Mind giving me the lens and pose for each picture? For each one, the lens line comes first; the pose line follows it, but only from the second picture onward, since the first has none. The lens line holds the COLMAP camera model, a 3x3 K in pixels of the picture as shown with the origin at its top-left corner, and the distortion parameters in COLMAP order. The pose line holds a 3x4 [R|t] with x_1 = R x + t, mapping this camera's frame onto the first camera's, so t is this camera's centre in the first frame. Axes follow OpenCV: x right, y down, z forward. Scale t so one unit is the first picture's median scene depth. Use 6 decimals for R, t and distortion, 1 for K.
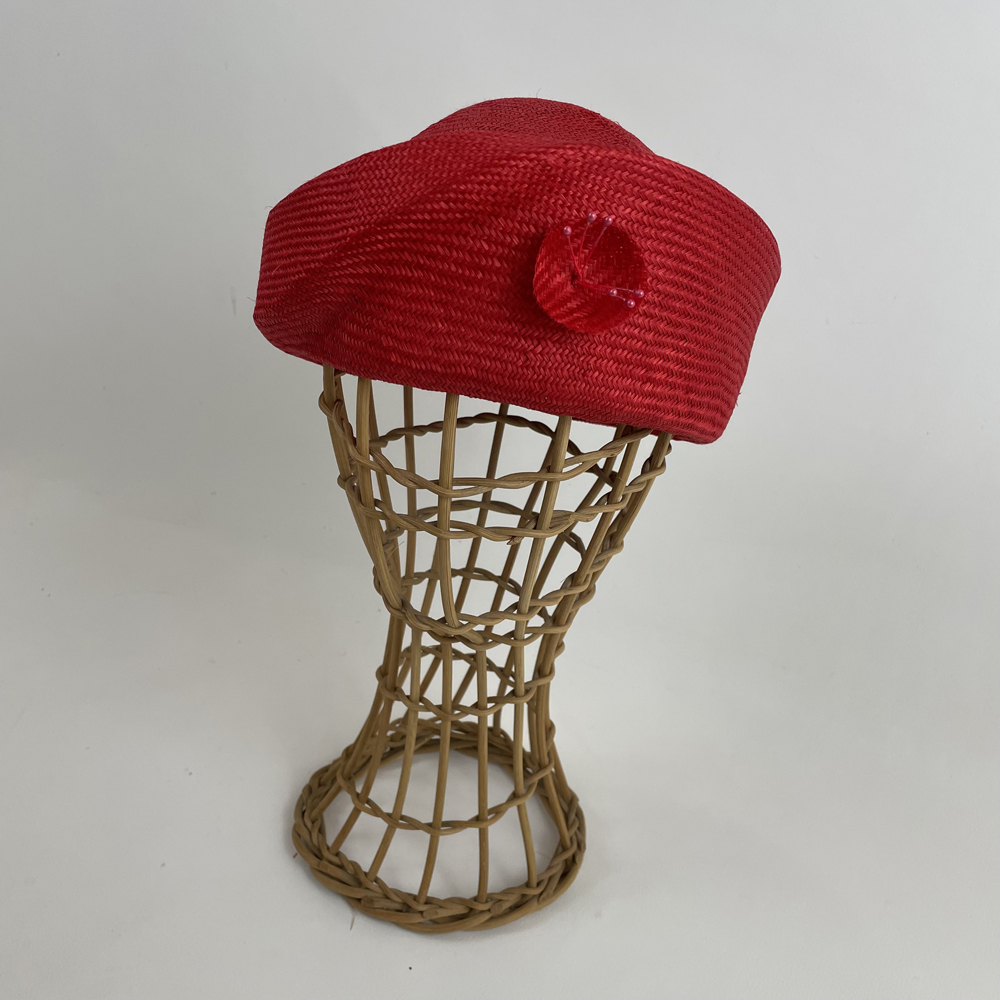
lens RADIAL K [[956.8, 0, 499.4], [0, 956.8, 534.3], [0, 0, 1]] dist [0.115737, -0.207238]
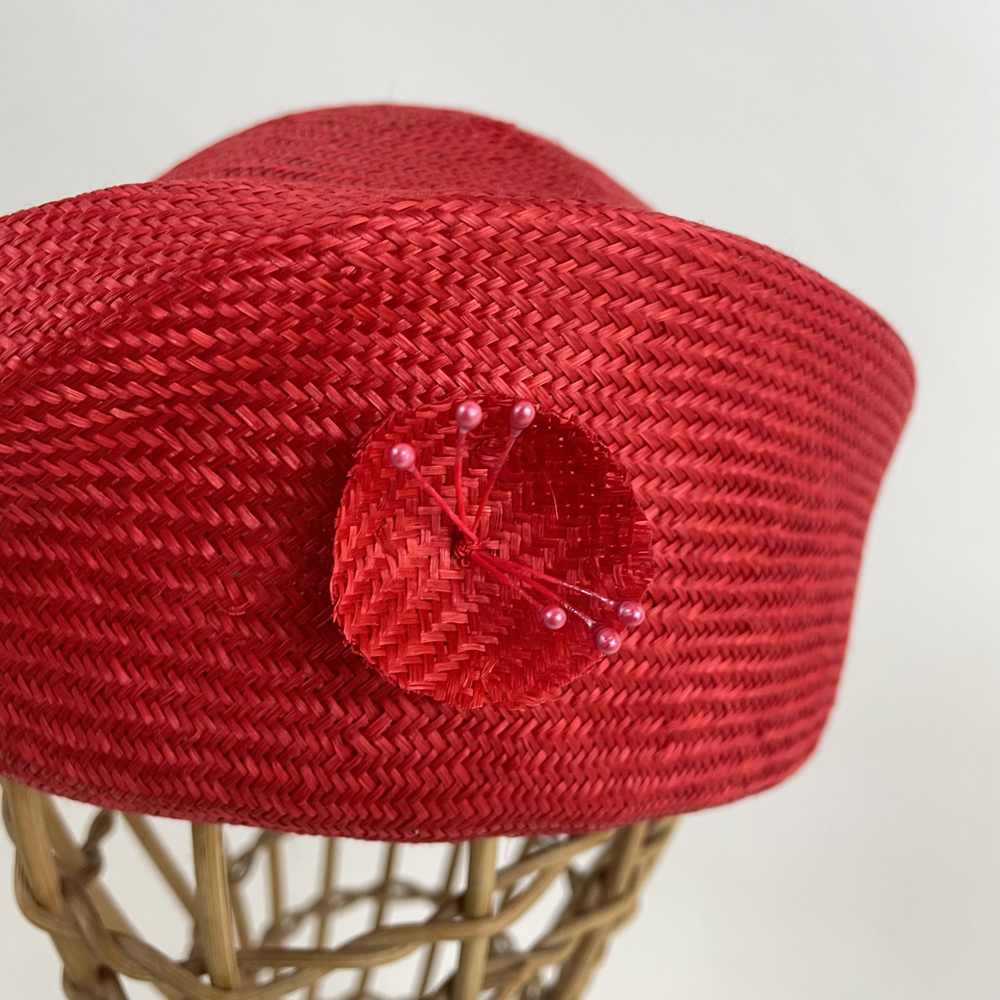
lens RADIAL K [[956.8, 0, 499.4], [0, 956.8, 534.3], [0, 0, 1]] dist [0.115737, -0.207238]
pose [[0.997123, -0.075741, -0.002990, 0.093624], [0.075576, 0.996432, -0.037572, -0.247724], [0.005825, 0.037238, 0.999289, 0.608843]]
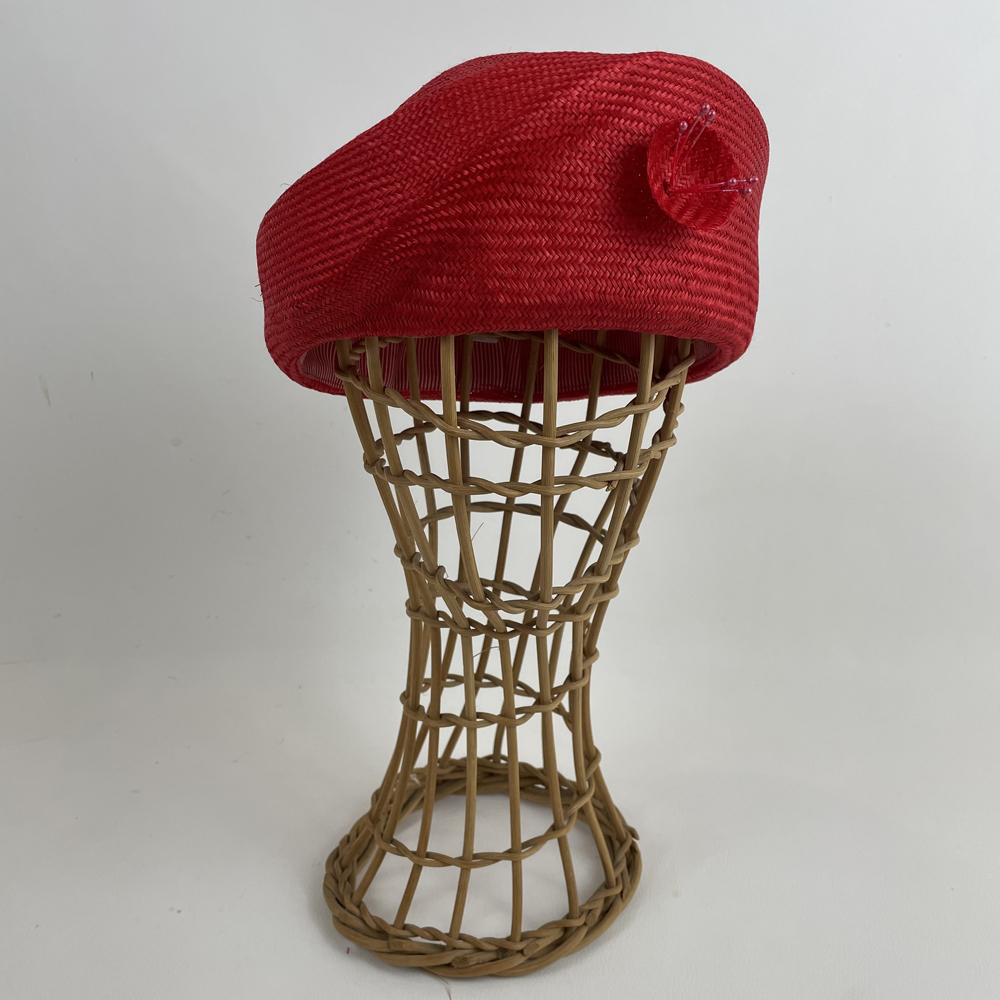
lens RADIAL K [[956.8, 0, 499.4], [0, 956.8, 534.3], [0, 0, 1]] dist [0.115737, -0.207238]
pose [[0.922059, -0.222706, 0.316559, -0.472226], [0.254149, 0.965226, -0.061216, 0.098573], [-0.291918, 0.136898, 0.946595, 0.141322]]
